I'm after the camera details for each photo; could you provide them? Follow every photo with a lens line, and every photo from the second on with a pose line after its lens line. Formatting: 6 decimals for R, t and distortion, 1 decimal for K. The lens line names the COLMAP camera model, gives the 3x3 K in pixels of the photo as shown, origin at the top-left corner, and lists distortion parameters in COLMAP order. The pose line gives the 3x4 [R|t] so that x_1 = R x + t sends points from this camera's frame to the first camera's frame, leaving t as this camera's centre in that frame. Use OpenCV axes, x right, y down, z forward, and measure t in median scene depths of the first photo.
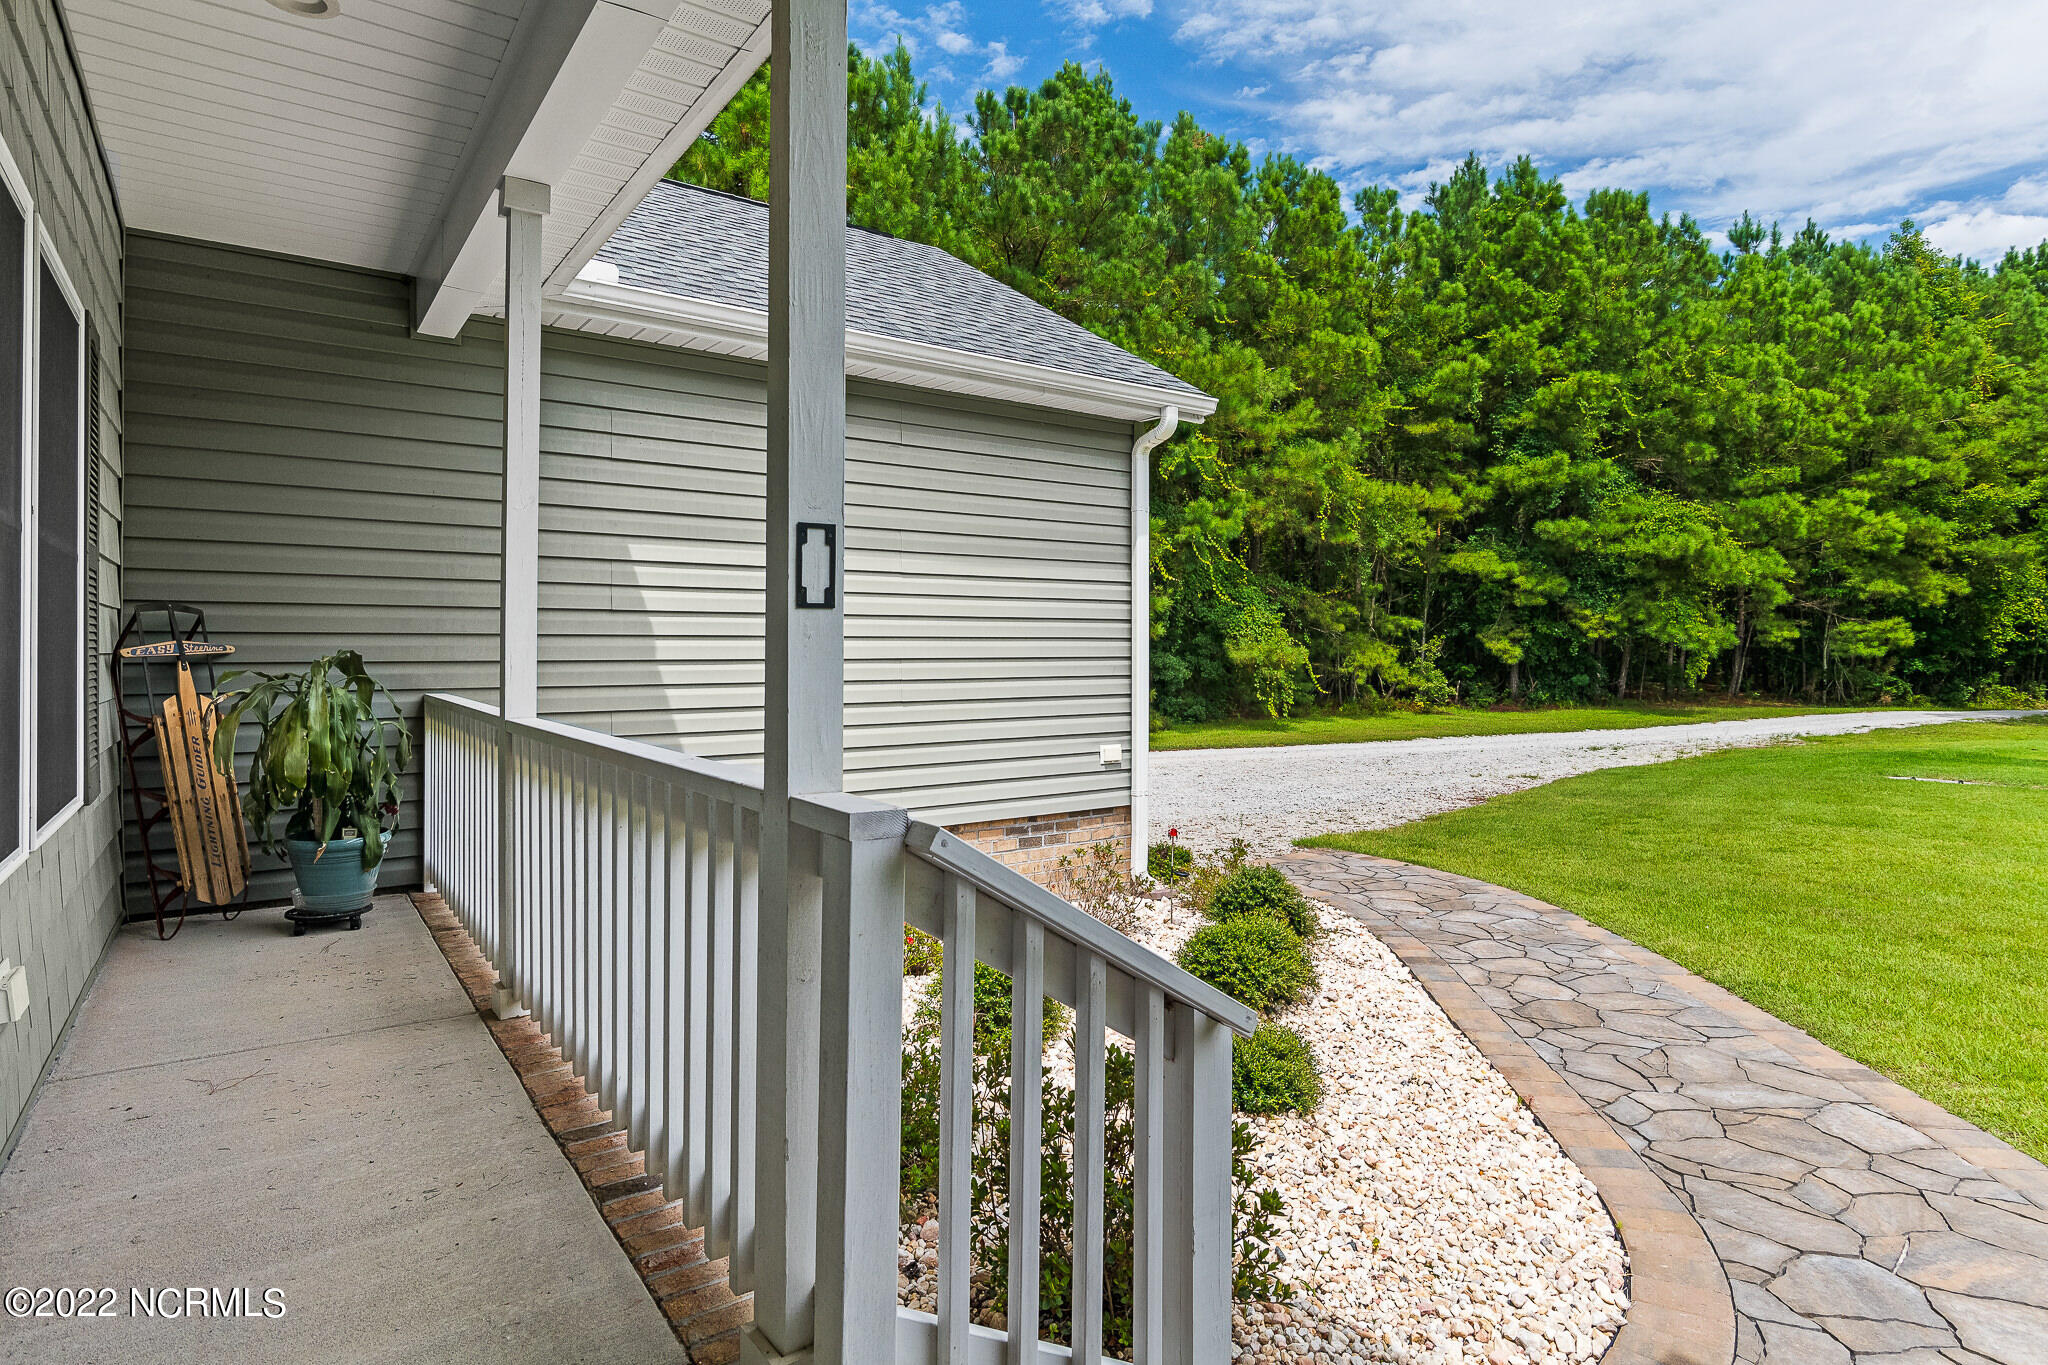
lens RADIAL K [[1097.1, 0, 1026.3], [0, 1097.1, 646.1], [0, 0, 1]] dist [-0.000005, 0.000065]
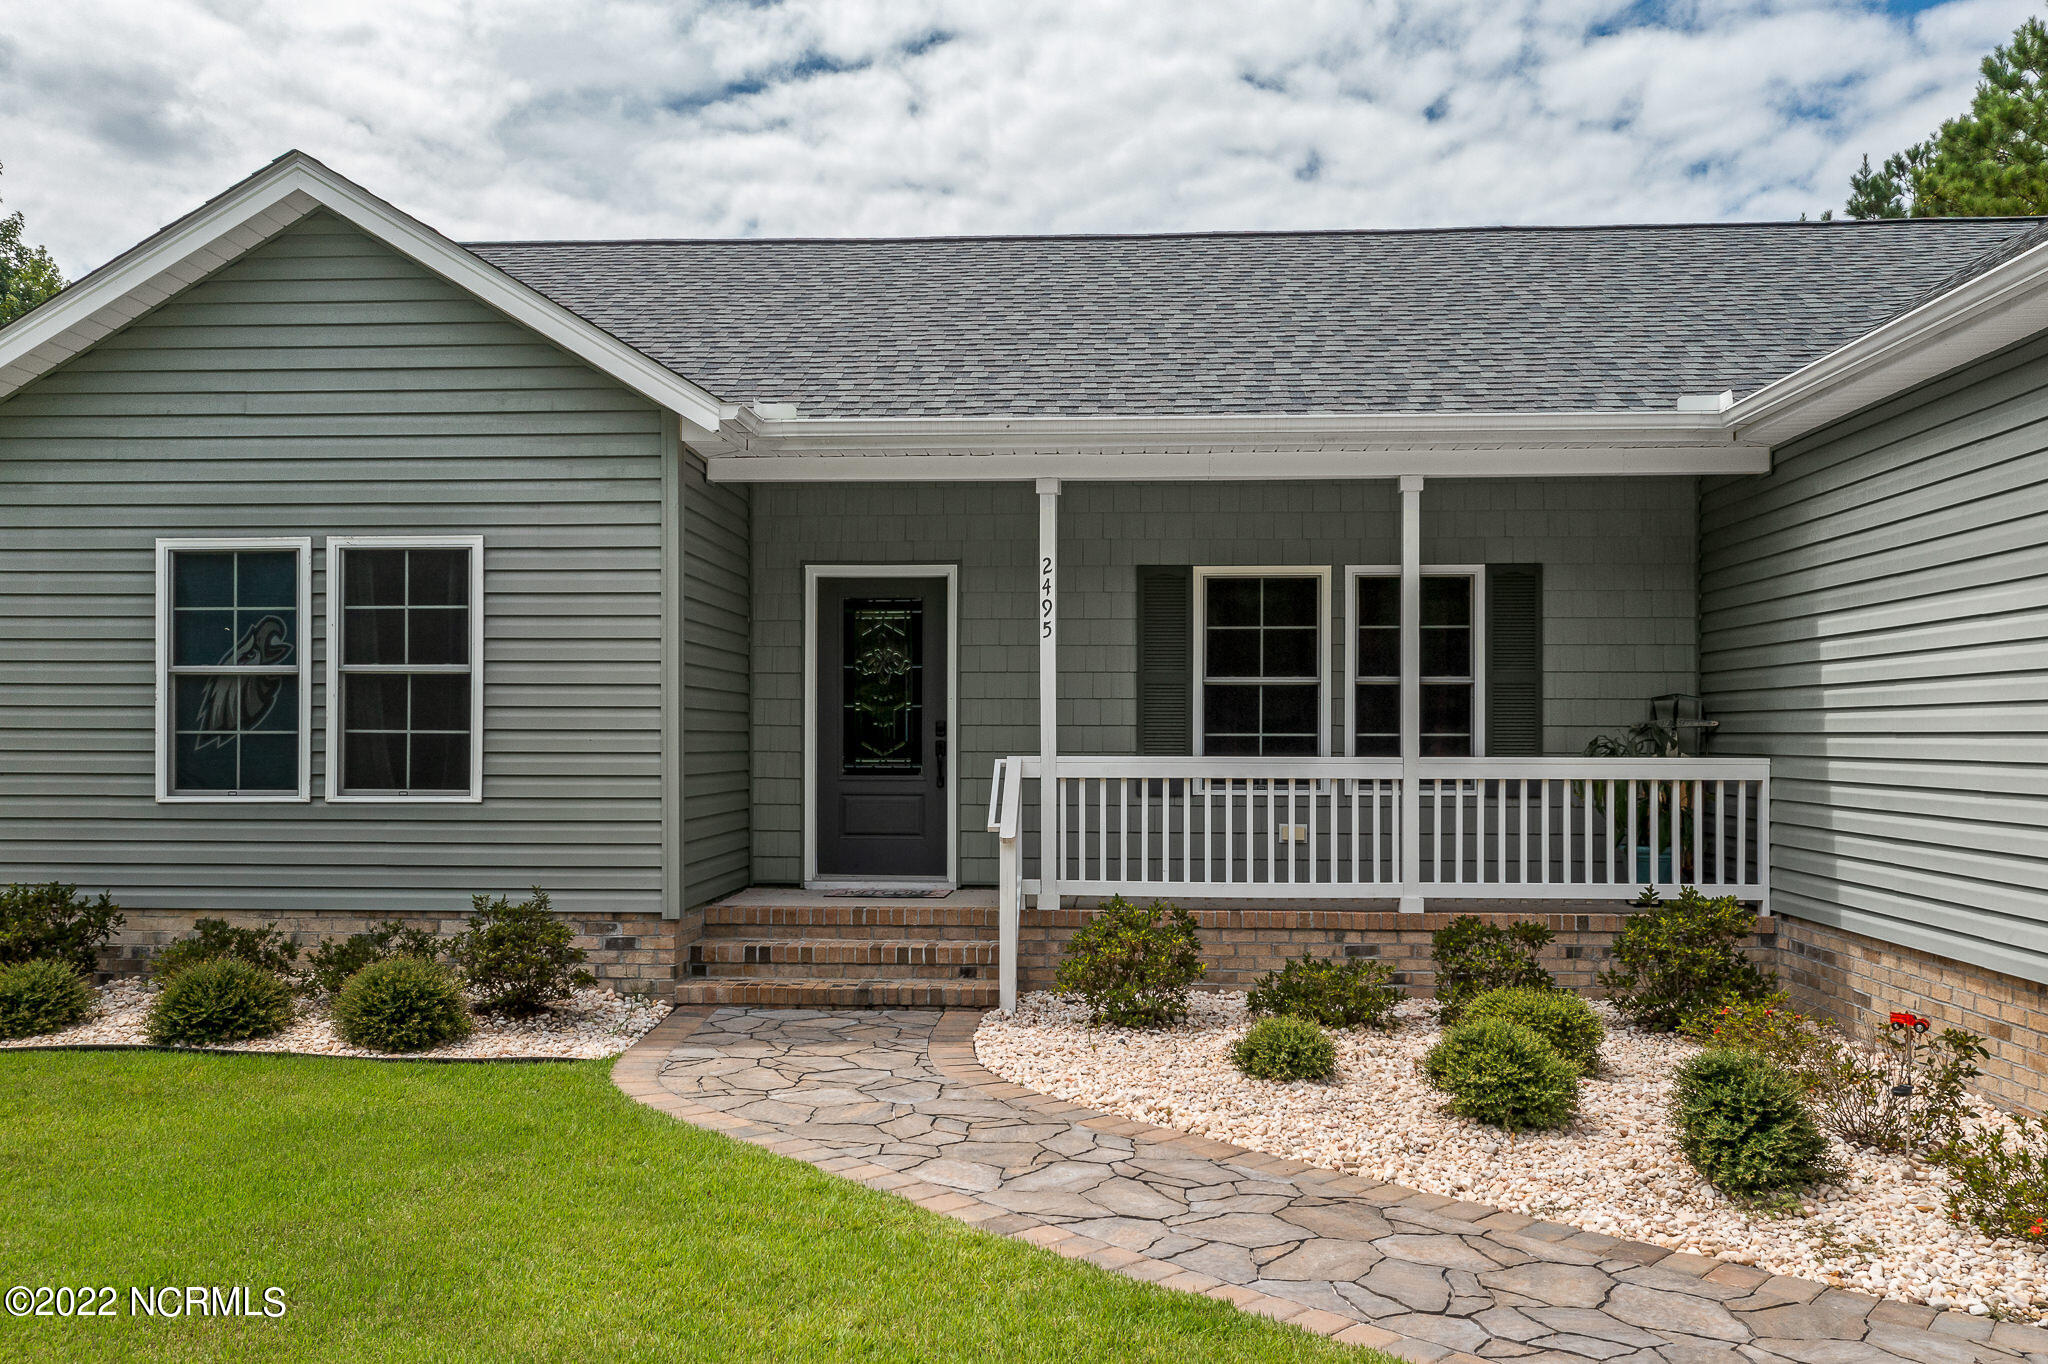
lens RADIAL K [[1677.6, 0, 1019.6], [0, 1677.6, 732.5], [0, 0, 1]] dist [0.009719, 0.011303]
pose [[-0.631889, -0.006709, -0.775030, 1.548979], [-0.005451, 0.999976, -0.004212, 0.026358], [0.775040, 0.001563, -0.631910, 1.618700]]
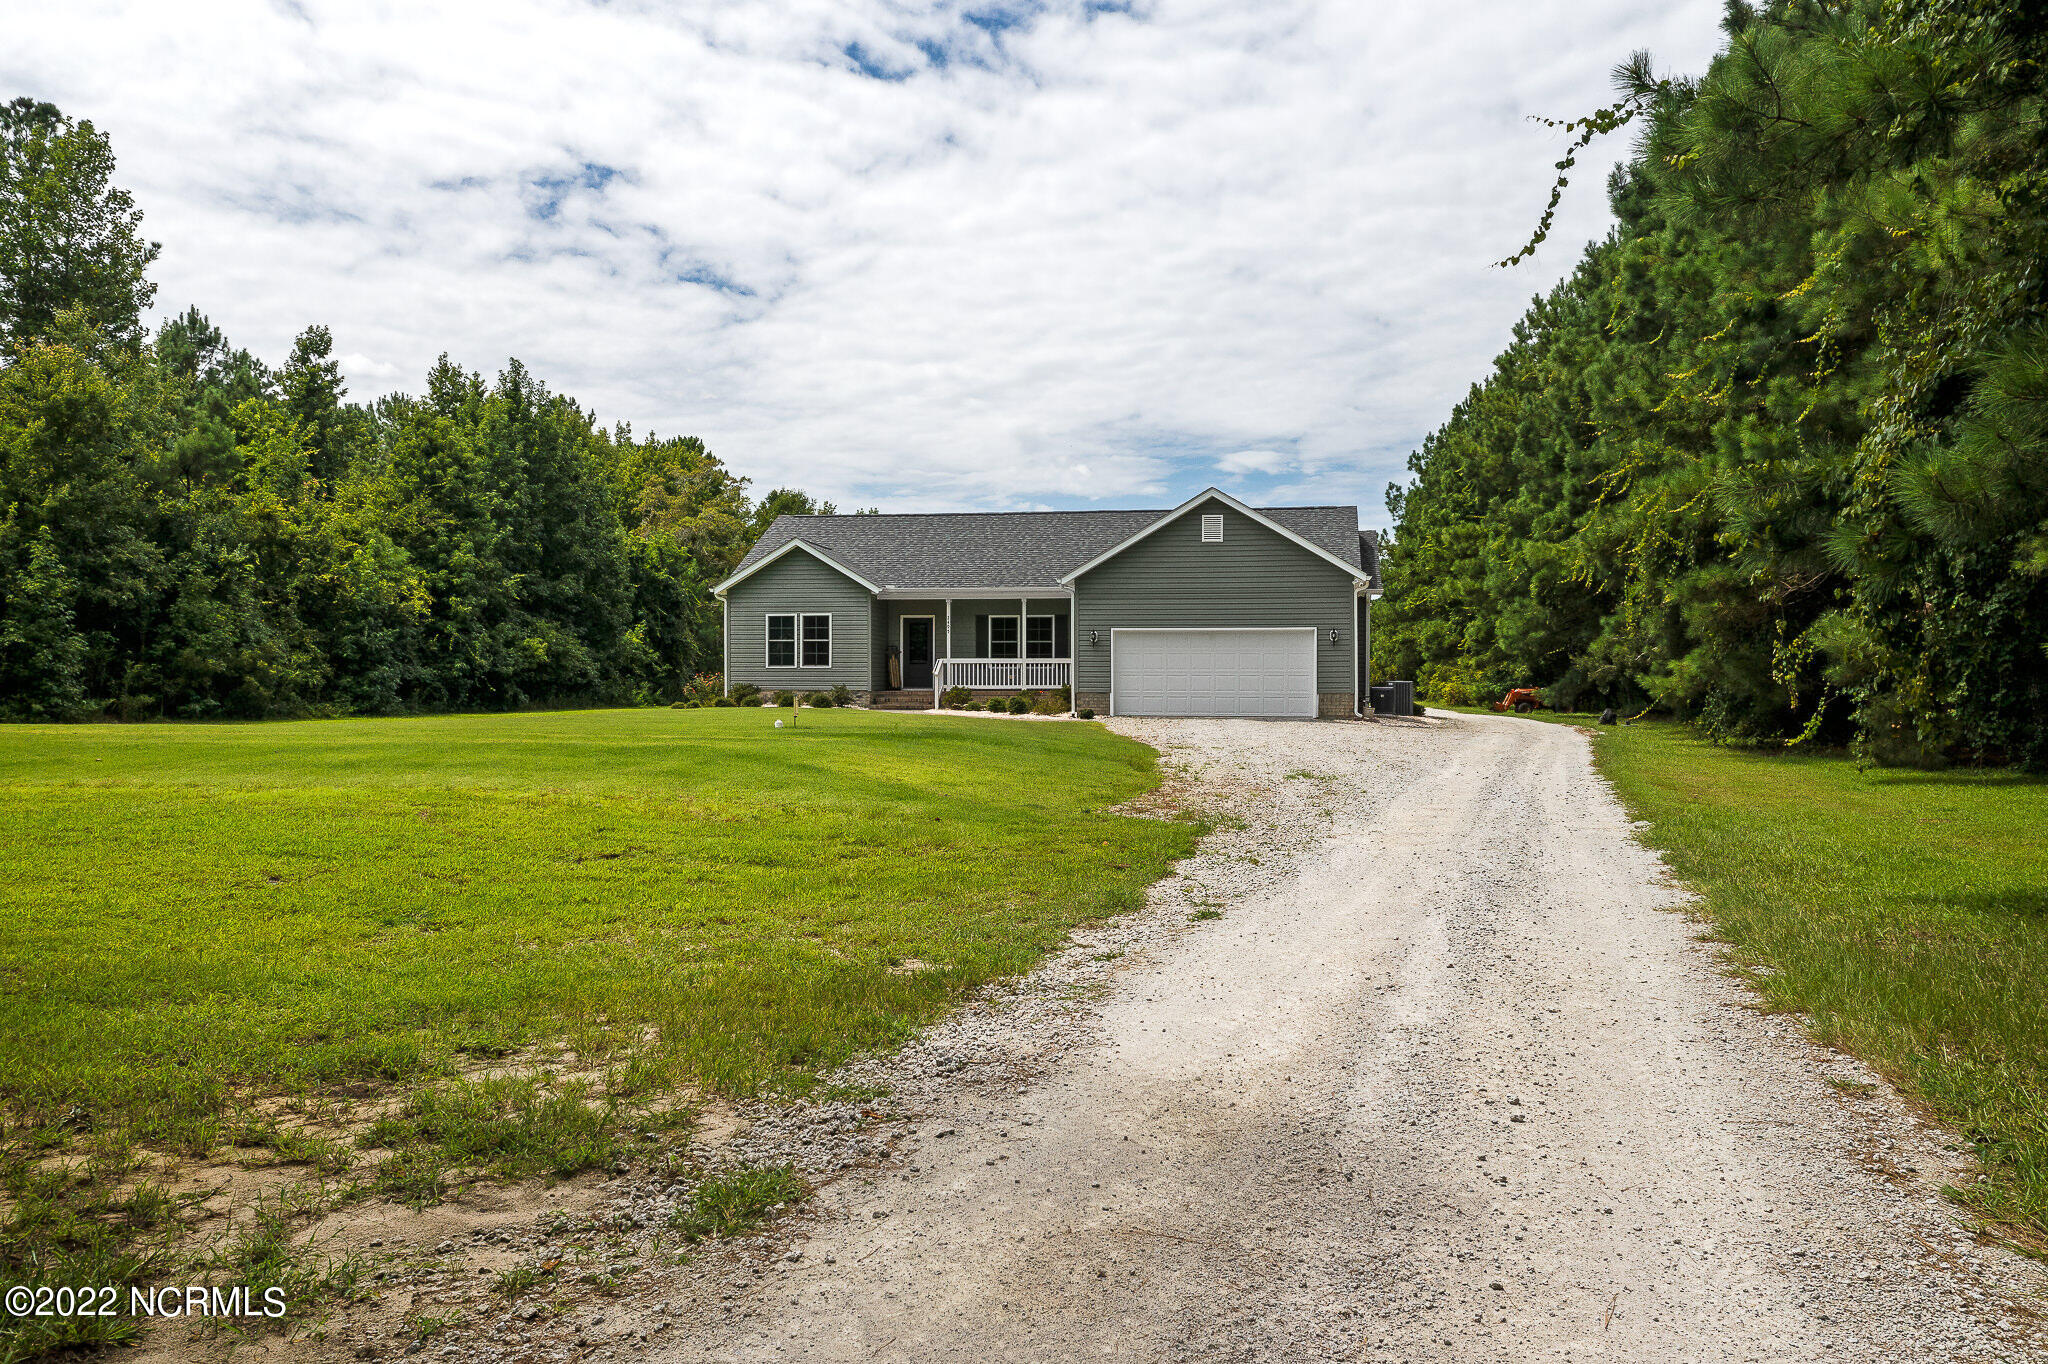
lens RADIAL K [[1648.1, 0, 1024.0], [0, 1648.1, 682.0], [0, 0, 1]] dist [0.000798, 0.009540]
pose [[-0.715813, -0.004314, -0.698278, 6.178388], [-0.005407, 0.999985, -0.000635, 0.183852], [0.698271, 0.003321, -0.715826, 7.361120]]
